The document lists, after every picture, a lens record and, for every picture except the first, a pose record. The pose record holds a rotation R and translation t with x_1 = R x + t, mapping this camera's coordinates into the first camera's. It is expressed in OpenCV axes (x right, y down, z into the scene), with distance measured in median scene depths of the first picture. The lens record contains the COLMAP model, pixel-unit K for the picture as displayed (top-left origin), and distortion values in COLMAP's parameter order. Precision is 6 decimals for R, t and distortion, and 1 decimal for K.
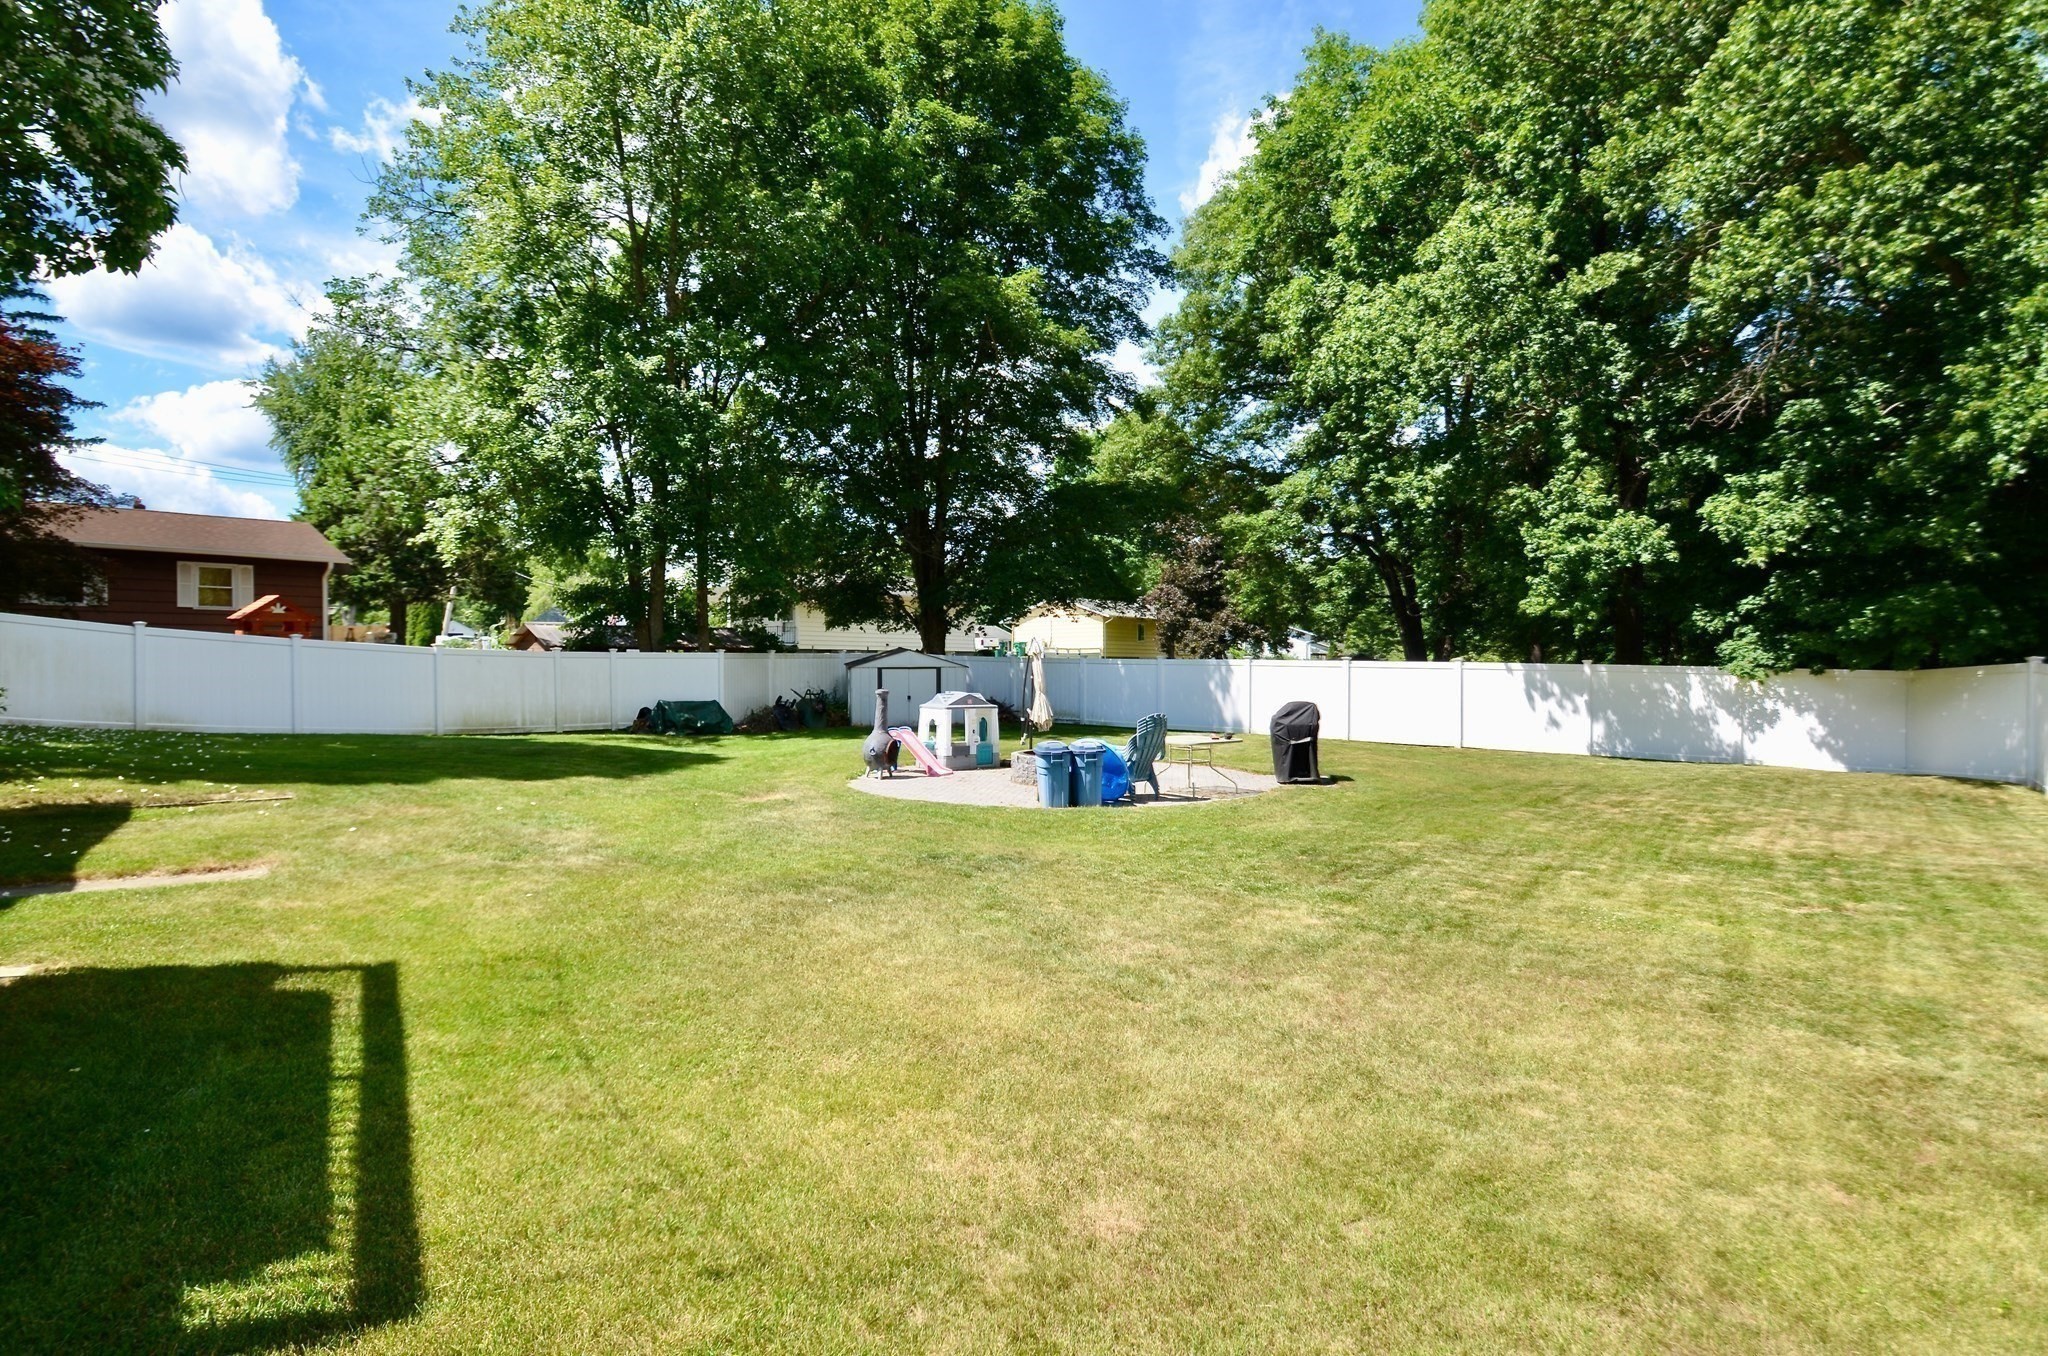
lens RADIAL K [[1008.1, 0, 1007.5], [0, 1008.1, 694.3], [0, 0, 1]] dist [-0.006709, -0.001834]
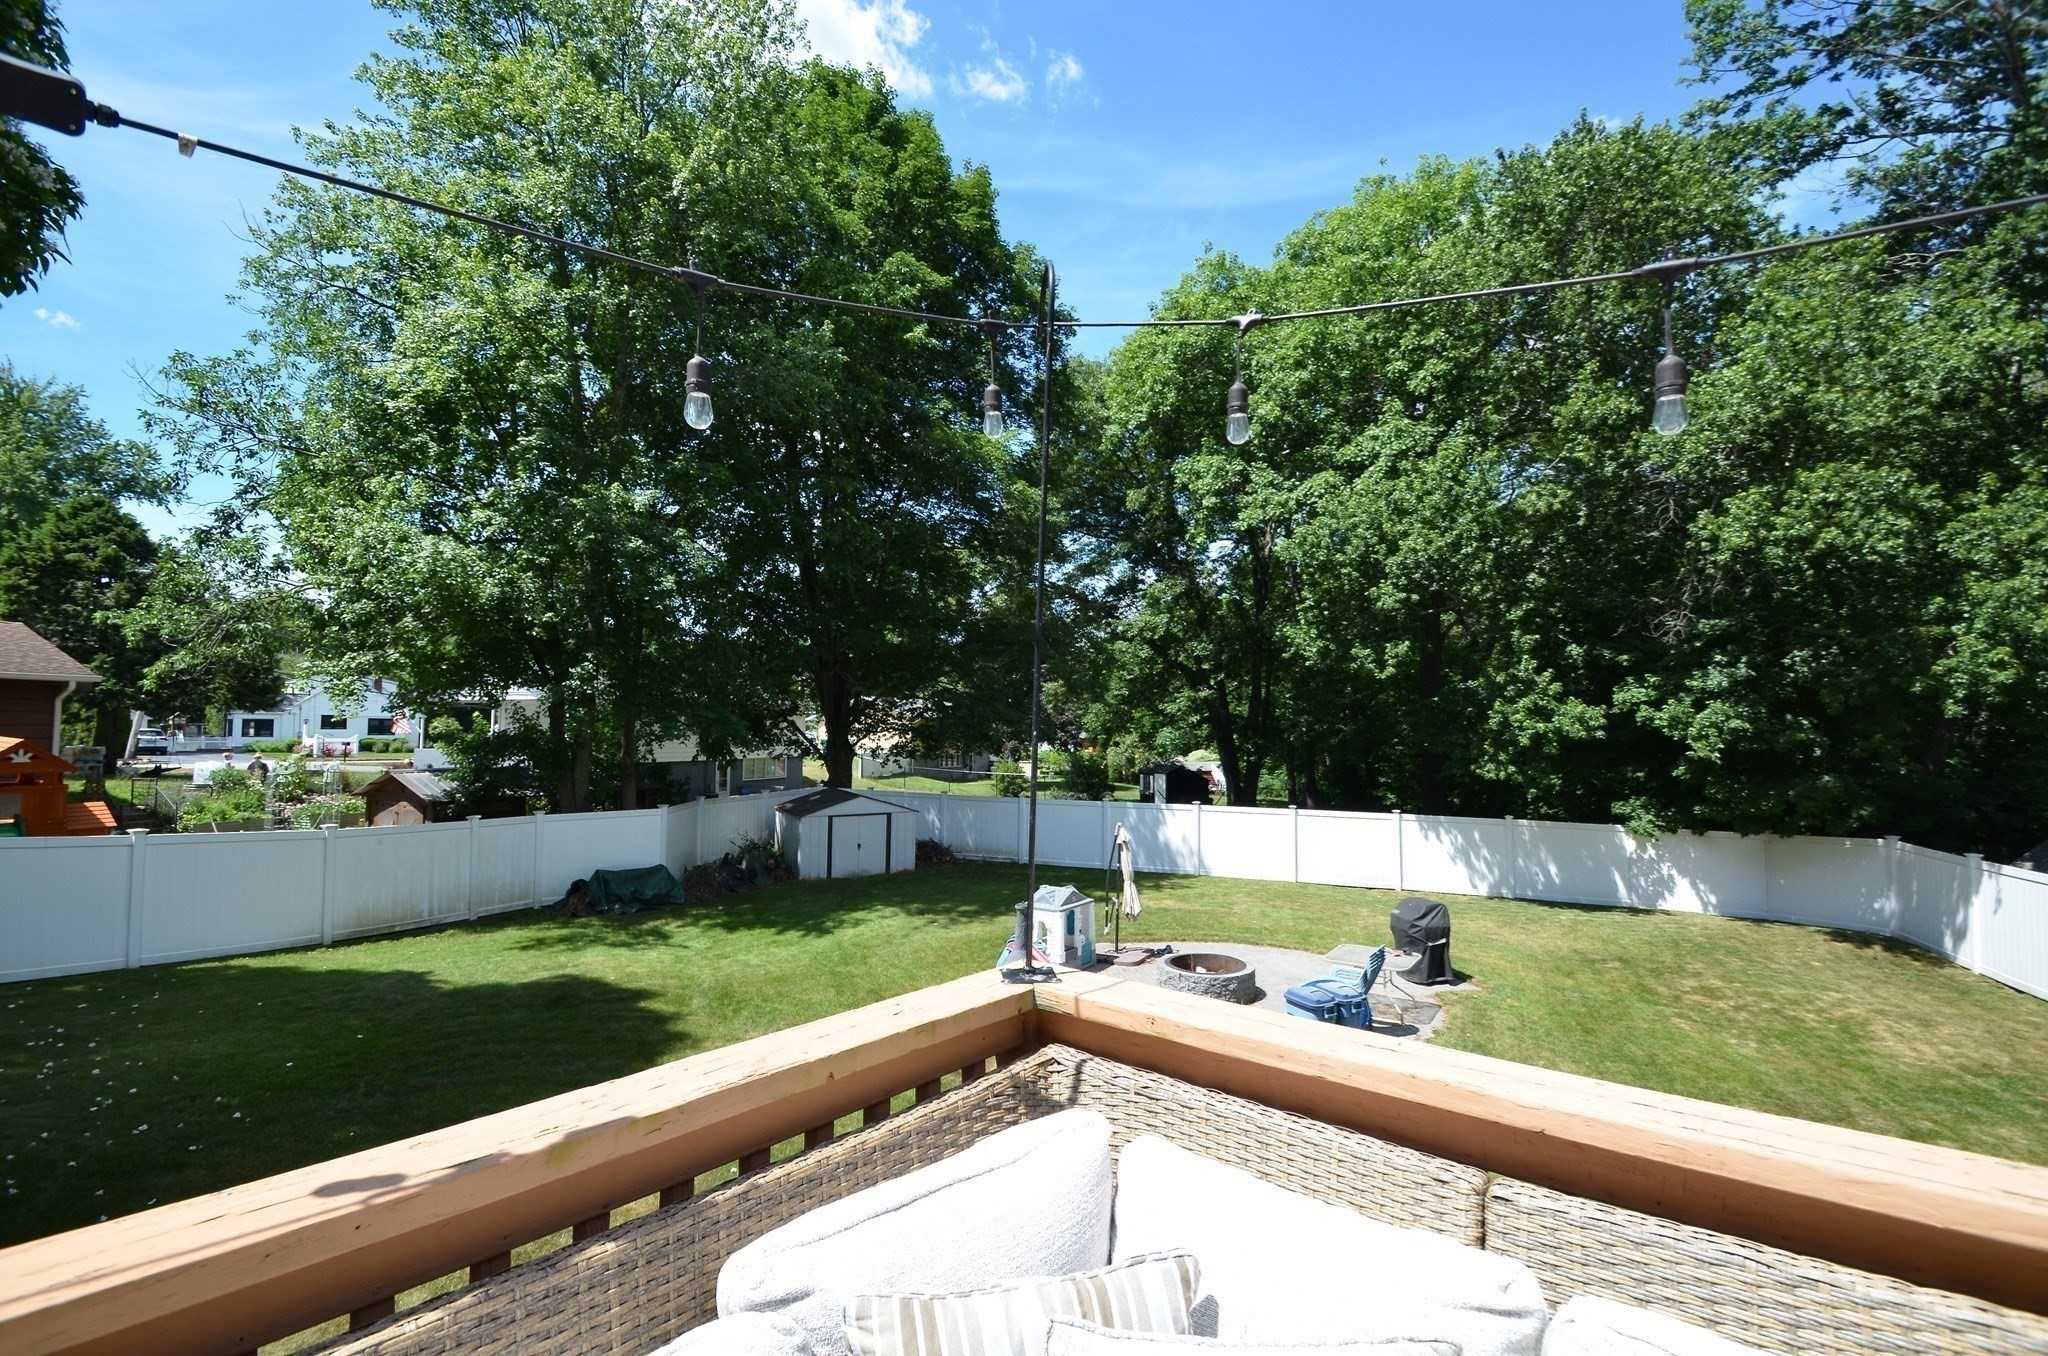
lens RADIAL K [[899.7, 0, 1035.2], [0, 899.7, 683.5], [0, 0, 1]] dist [0.012256, -0.013356]
pose [[0.951970, 0.021082, 0.305464, -0.266059], [0.006250, 0.996081, -0.088223, -0.096365], [-0.306127, 0.085895, 0.948108, 0.168647]]
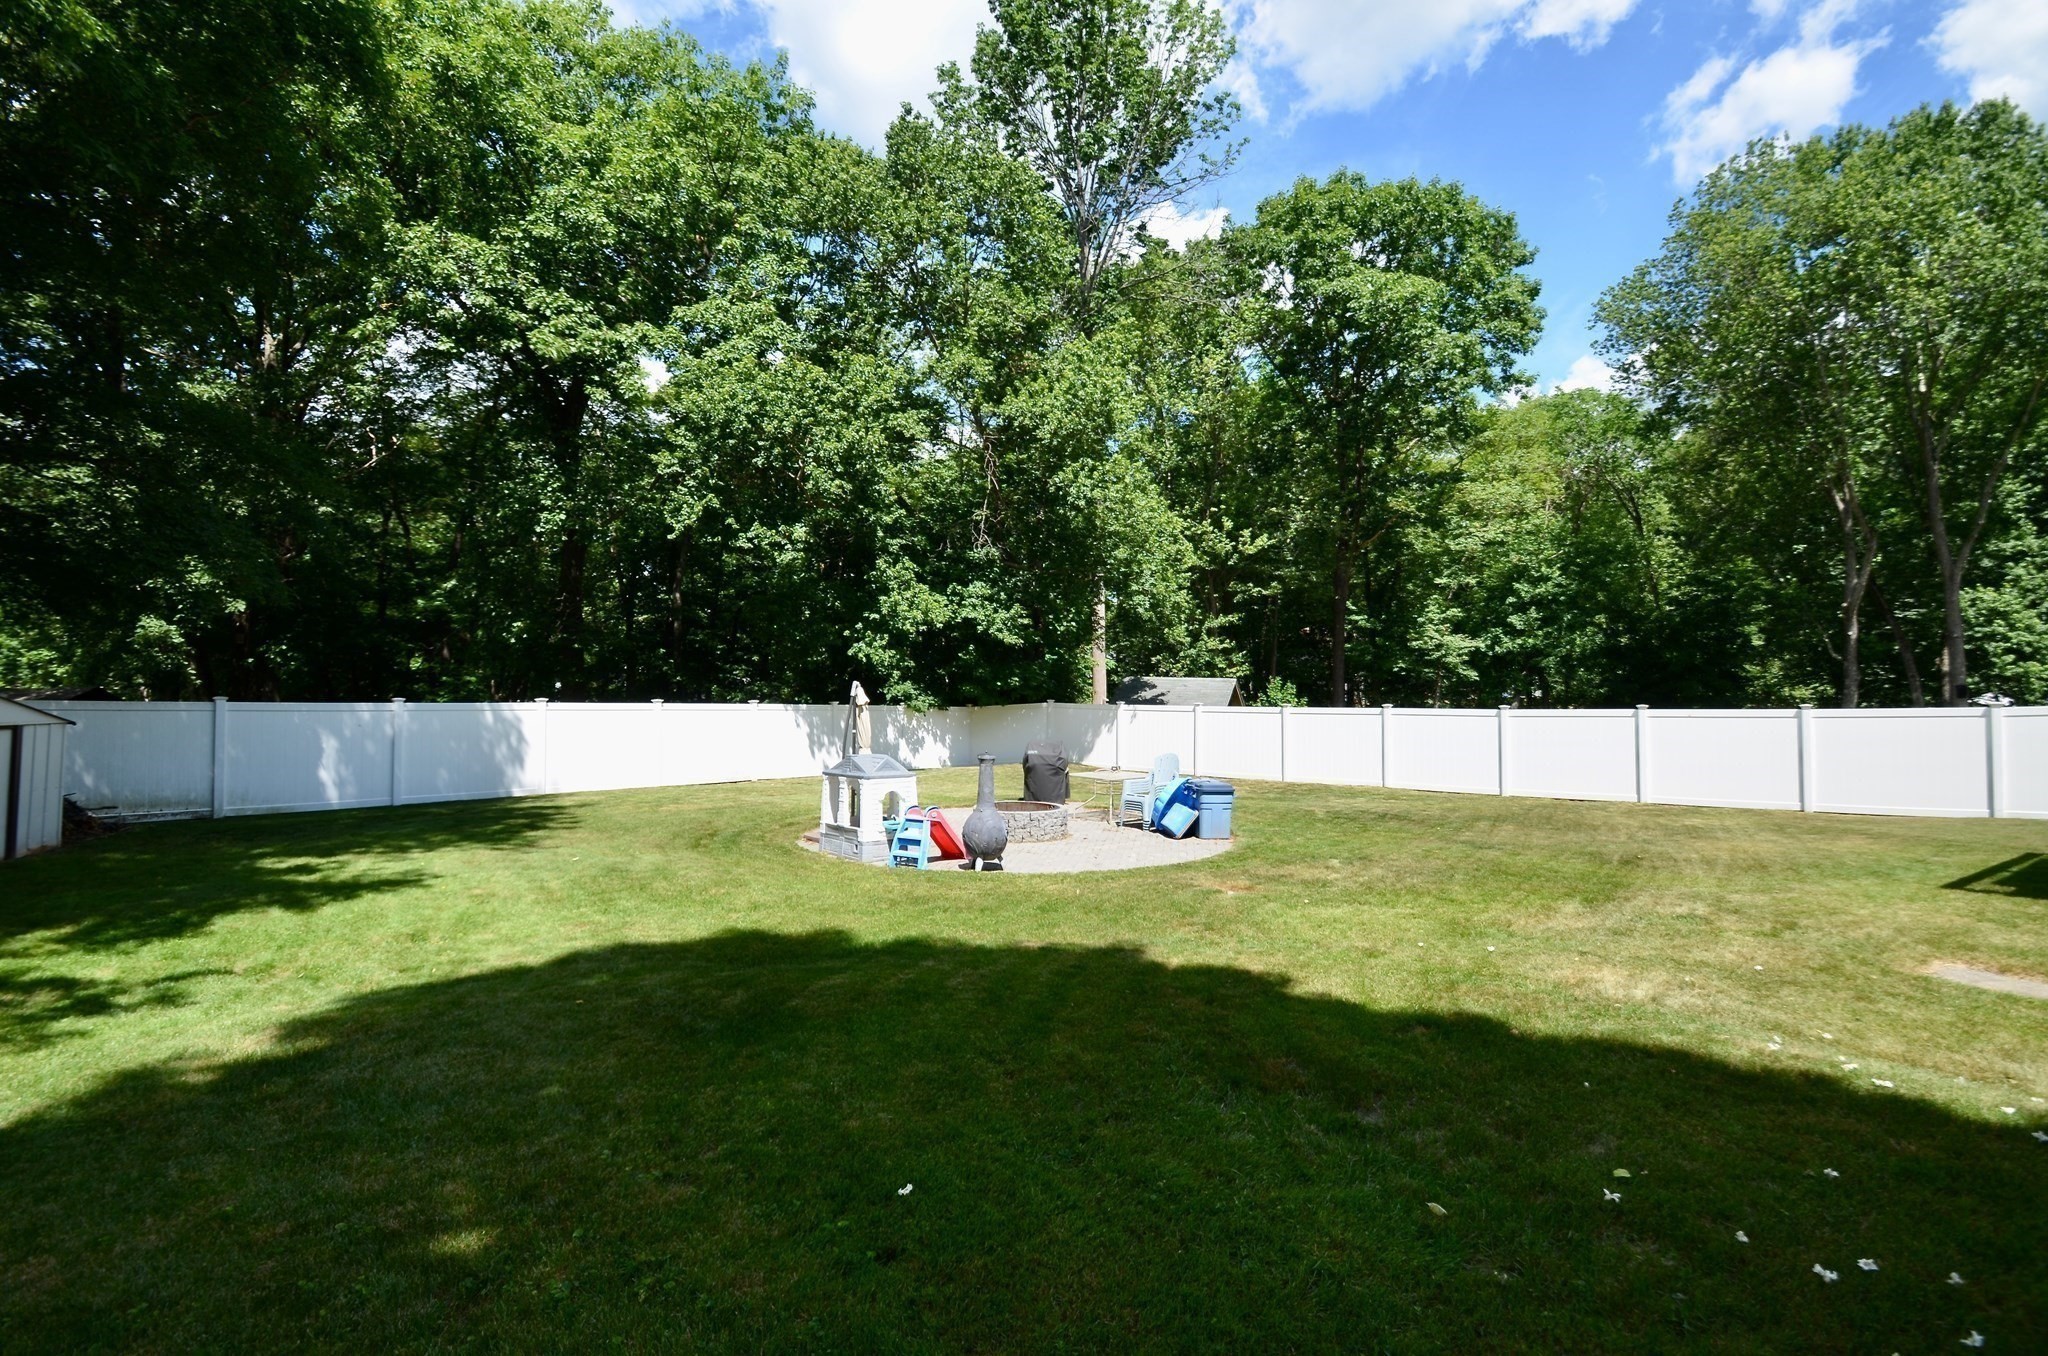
lens RADIAL K [[957.6, 0, 1063.3], [0, 957.6, 693.1], [0, 0, 1]] dist [-0.007475, -0.001462]
pose [[-0.011250, 0.001280, 0.999936, -0.652420], [0.033951, 0.999423, -0.000898, -0.033552], [-0.999360, 0.033939, -0.011287, 0.711951]]
